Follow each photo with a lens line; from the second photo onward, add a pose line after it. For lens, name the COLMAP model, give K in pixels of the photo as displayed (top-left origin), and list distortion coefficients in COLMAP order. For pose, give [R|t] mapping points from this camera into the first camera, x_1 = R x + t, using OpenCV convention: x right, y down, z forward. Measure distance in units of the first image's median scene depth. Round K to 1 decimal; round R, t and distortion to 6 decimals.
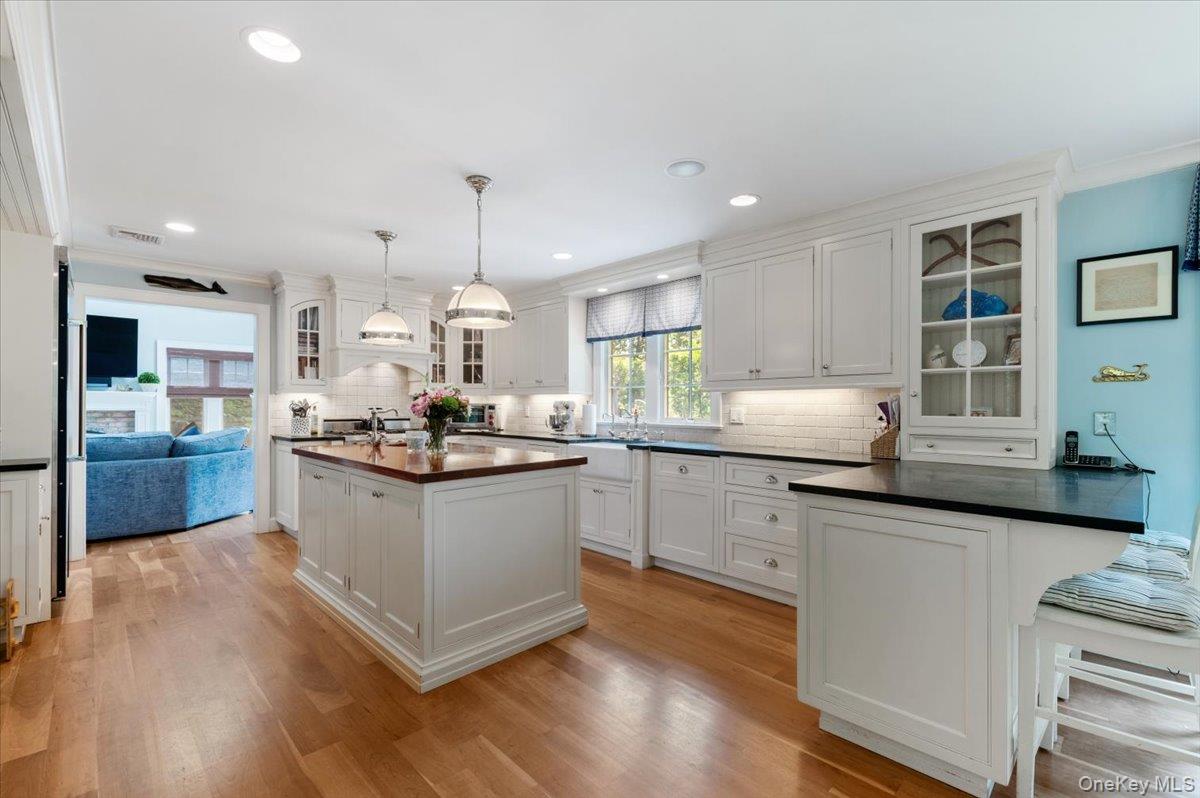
lens RADIAL K [[520.5, 0, 601.7], [0, 520.5, 403.8], [0, 0, 1]] dist [0.013602, -0.004424]
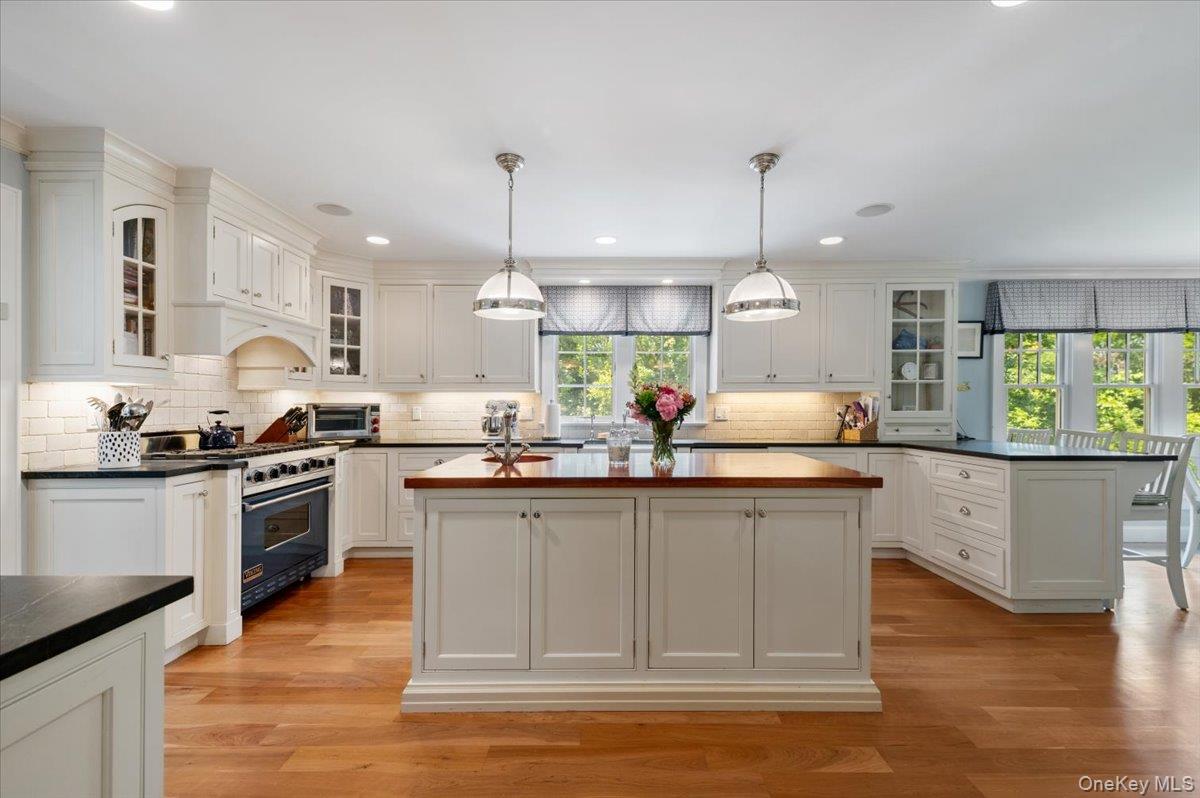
lens RADIAL K [[520.5, 0, 602.5], [0, 520.5, 404.7], [0, 0, 1]] dist [0.013602, -0.004424]
pose [[0.702070, -0.002546, 0.712103, -0.645085], [0.001490, 0.999997, 0.002106, 0.000693], [-0.712106, -0.000418, 0.702072, 0.327939]]
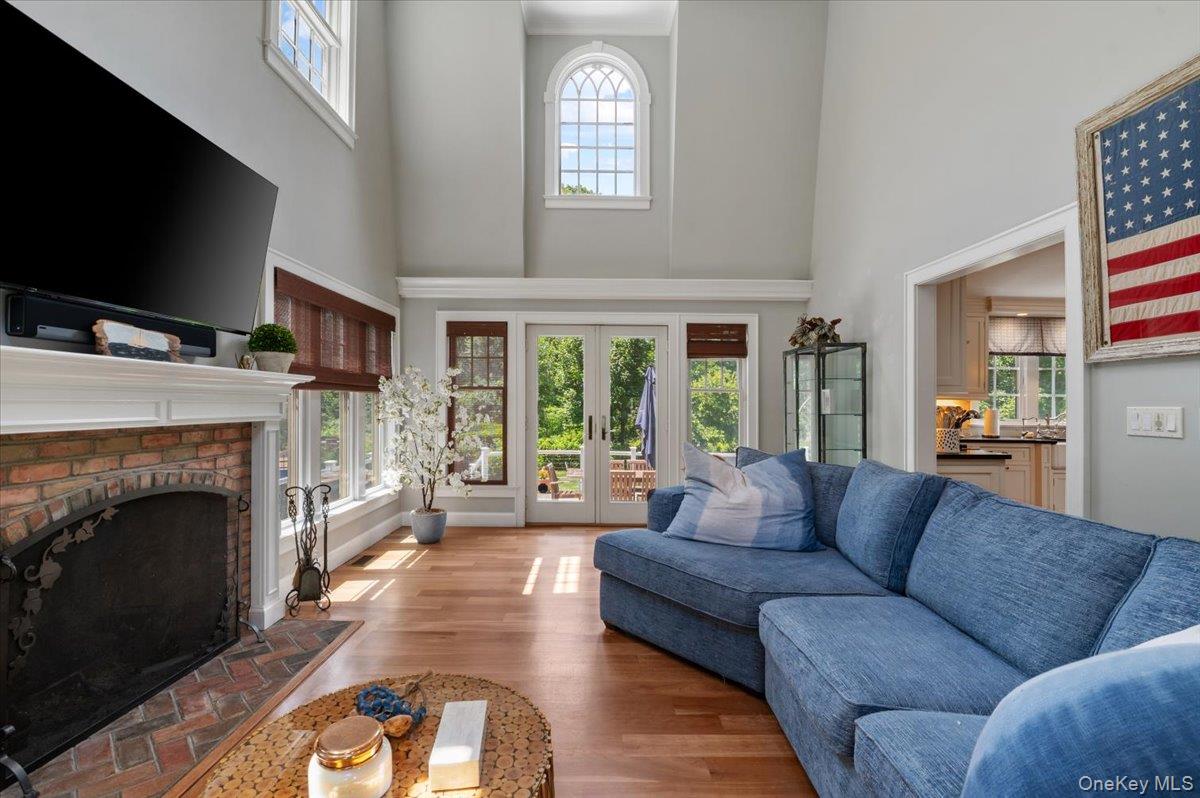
lens RADIAL K [[520.5, 0, 593.5], [0, 520.5, 396.9], [0, 0, 1]] dist [0.013602, -0.004424]
pose [[0.694734, 0.013484, 0.719140, -1.568664], [-0.011344, 0.999905, -0.007789, -0.007946], [-0.719177, -0.002746, 0.694821, 0.881991]]
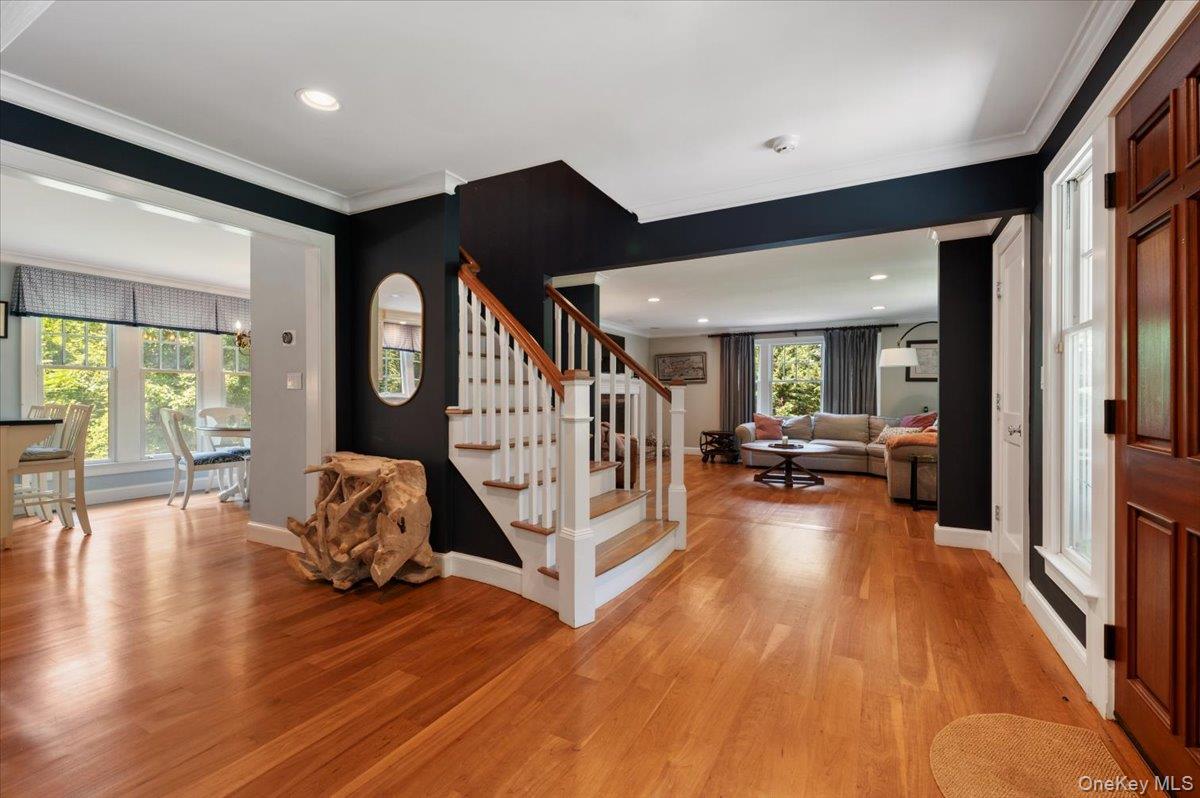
lens RADIAL K [[520.5, 0, 599.1], [0, 520.5, 399.7], [0, 0, 1]] dist [0.013602, -0.004424]
pose [[-0.289118, -0.009872, 0.957242, -0.751246], [-0.005893, 0.999946, 0.008532, 0.021008], [-0.957275, -0.003174, -0.289161, -0.294317]]
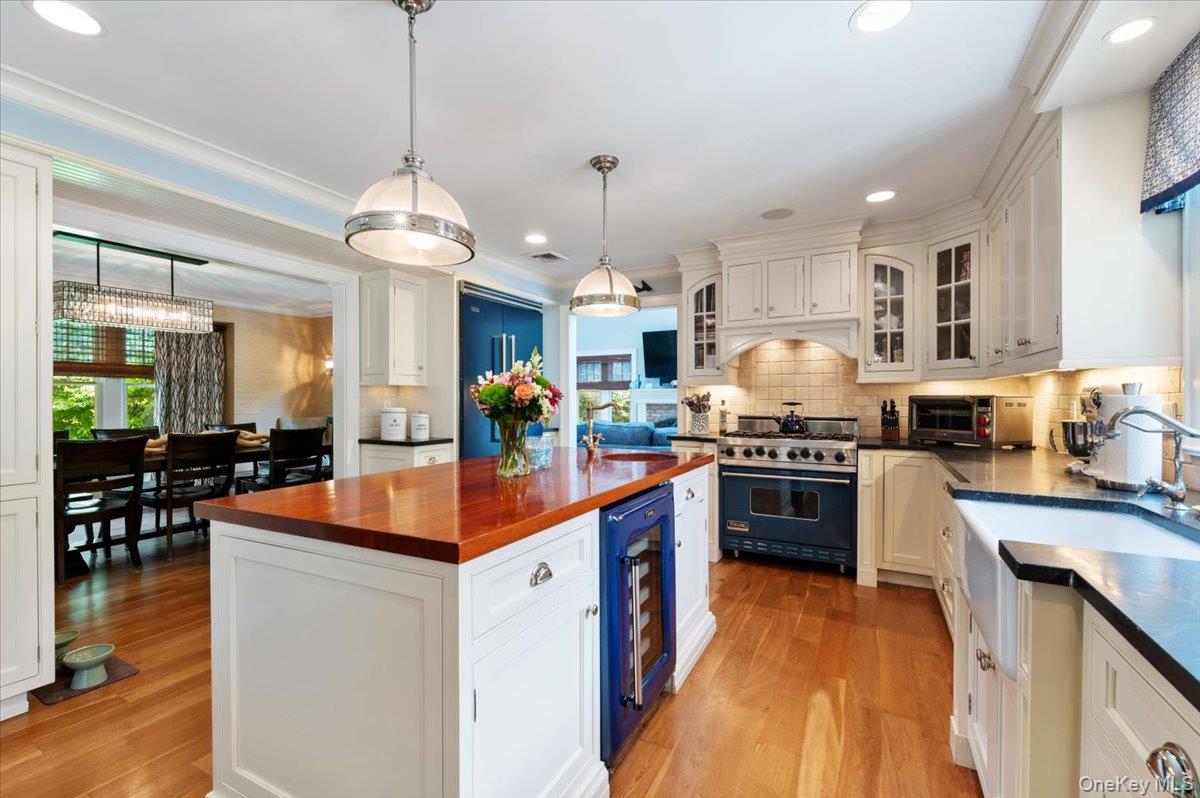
lens RADIAL K [[520.5, 0, 596.5], [0, 520.5, 398.7], [0, 0, 1]] dist [0.013602, -0.004424]
pose [[0.307397, -0.003051, -0.951577, 0.211038], [0.005770, 0.999982, -0.001342, 0.001890], [0.951564, -0.005078, 0.307409, 0.597663]]
